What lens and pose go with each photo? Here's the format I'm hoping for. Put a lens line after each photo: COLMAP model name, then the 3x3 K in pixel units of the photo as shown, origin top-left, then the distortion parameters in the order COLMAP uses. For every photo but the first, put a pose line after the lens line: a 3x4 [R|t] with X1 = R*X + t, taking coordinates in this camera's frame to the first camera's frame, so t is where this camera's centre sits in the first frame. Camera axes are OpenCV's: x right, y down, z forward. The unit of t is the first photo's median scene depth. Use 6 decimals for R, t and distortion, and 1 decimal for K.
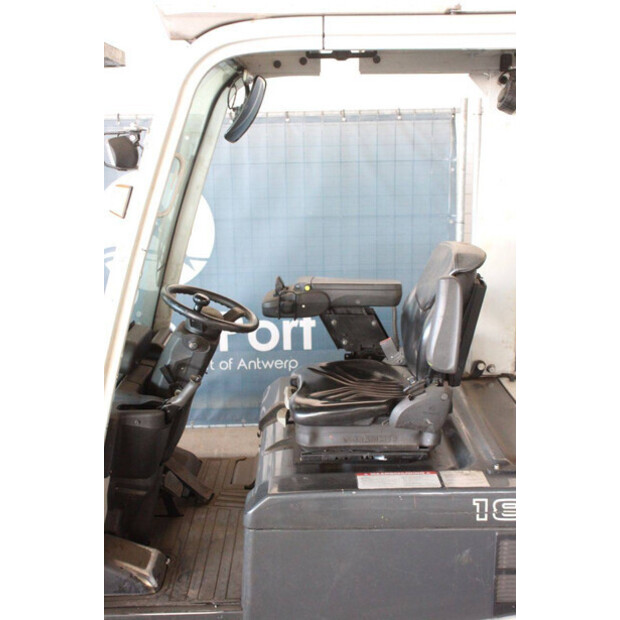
lens RADIAL K [[758.2, 0, 299.6], [0, 758.2, 309.5], [0, 0, 1]] dist [-0.019302, -0.008997]
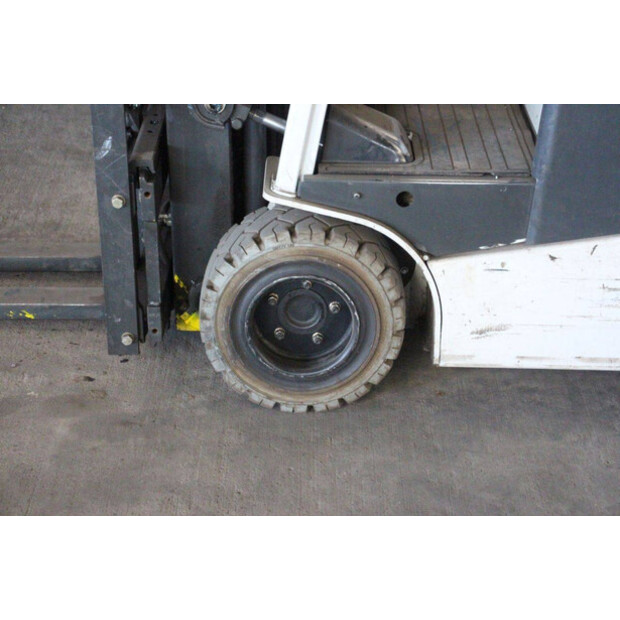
lens RADIAL K [[1473.9, 0, 310.0], [0, 1473.9, 310.0], [0, 0, 1]] dist [0.395360, 0.367930]
pose [[0.999319, 0.032900, 0.016730, -0.257061], [-0.035777, 0.974848, 0.219980, 0.167557], [-0.009072, -0.220428, 0.975361, -0.371826]]
